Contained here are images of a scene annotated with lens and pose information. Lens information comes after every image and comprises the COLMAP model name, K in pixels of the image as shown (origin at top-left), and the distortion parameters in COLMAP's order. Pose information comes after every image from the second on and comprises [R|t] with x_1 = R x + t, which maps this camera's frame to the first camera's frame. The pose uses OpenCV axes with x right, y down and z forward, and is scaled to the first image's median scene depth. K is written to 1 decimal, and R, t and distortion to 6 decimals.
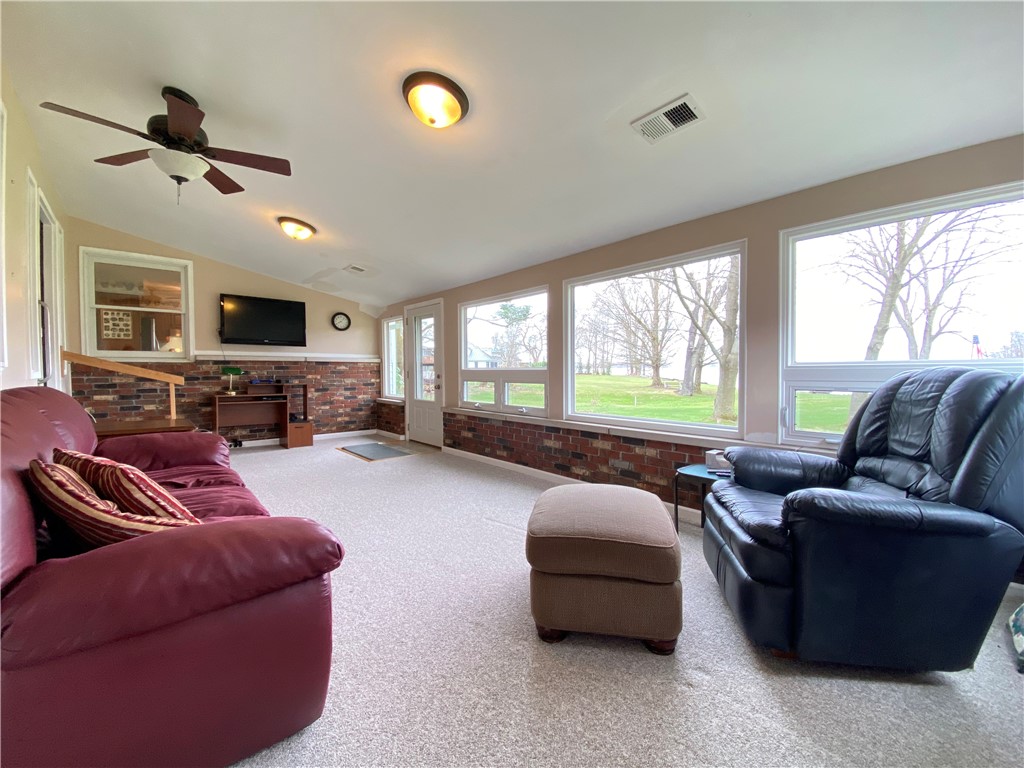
lens RADIAL K [[413.1, 0, 517.6], [0, 413.1, 380.8], [0, 0, 1]] dist [0.018263, -0.018513]
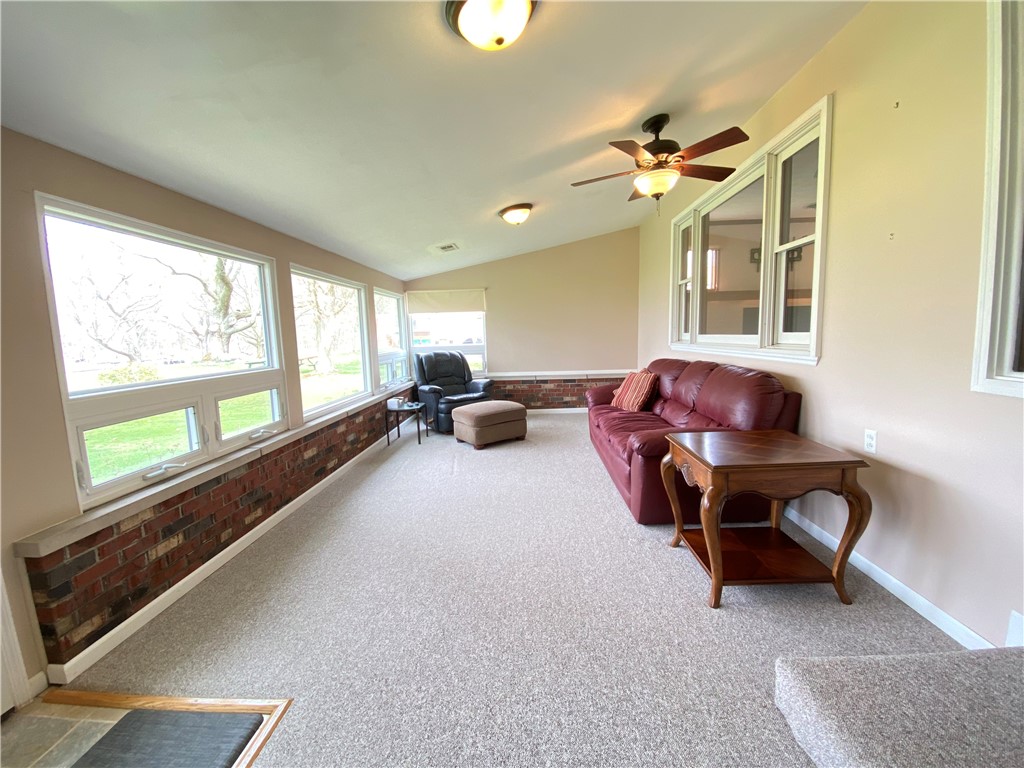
lens RADIAL K [[413.1, 0, 519.7], [0, 413.1, 378.8], [0, 0, 1]] dist [0.018263, -0.018513]
pose [[-0.722011, -0.046946, 0.690287, -0.808128], [0.055605, 0.990531, 0.125525, -0.083684], [-0.689643, 0.129014, -0.712564, 1.273540]]
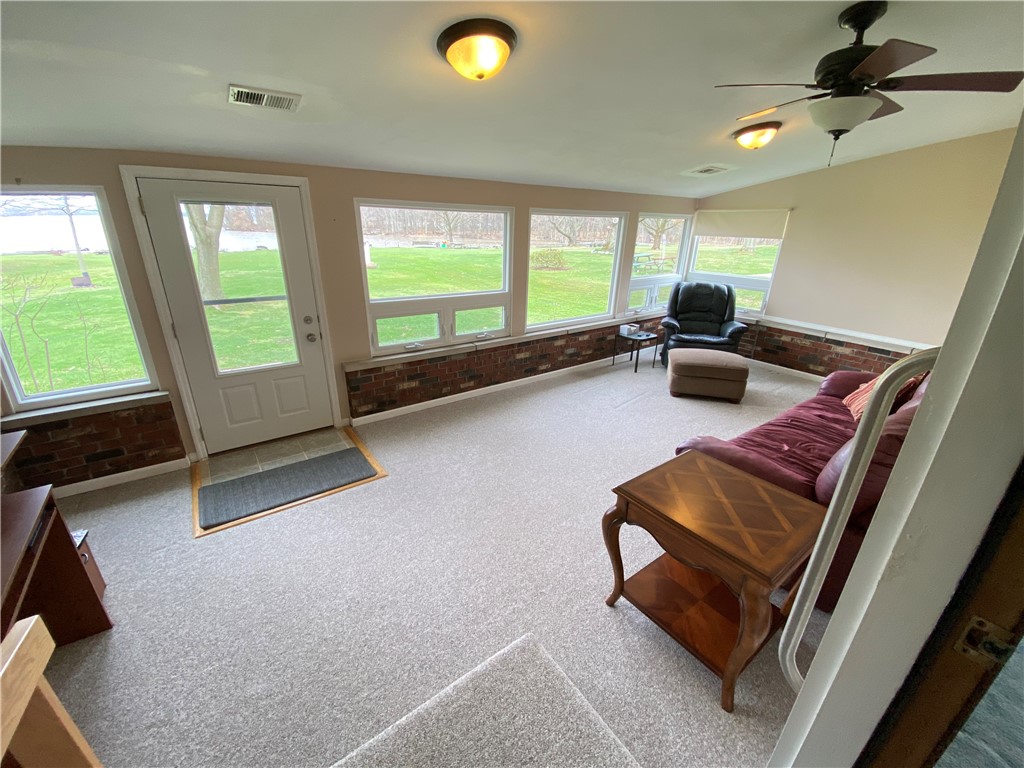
lens RADIAL K [[413.1, 0, 511.9], [0, 413.1, 384.0], [0, 0, 1]] dist [0.018263, -0.018513]
pose [[0.097890, -0.347453, 0.932574, -1.041422], [0.004794, 0.937228, 0.348684, -0.182580], [-0.995186, -0.029662, 0.093411, 0.901850]]
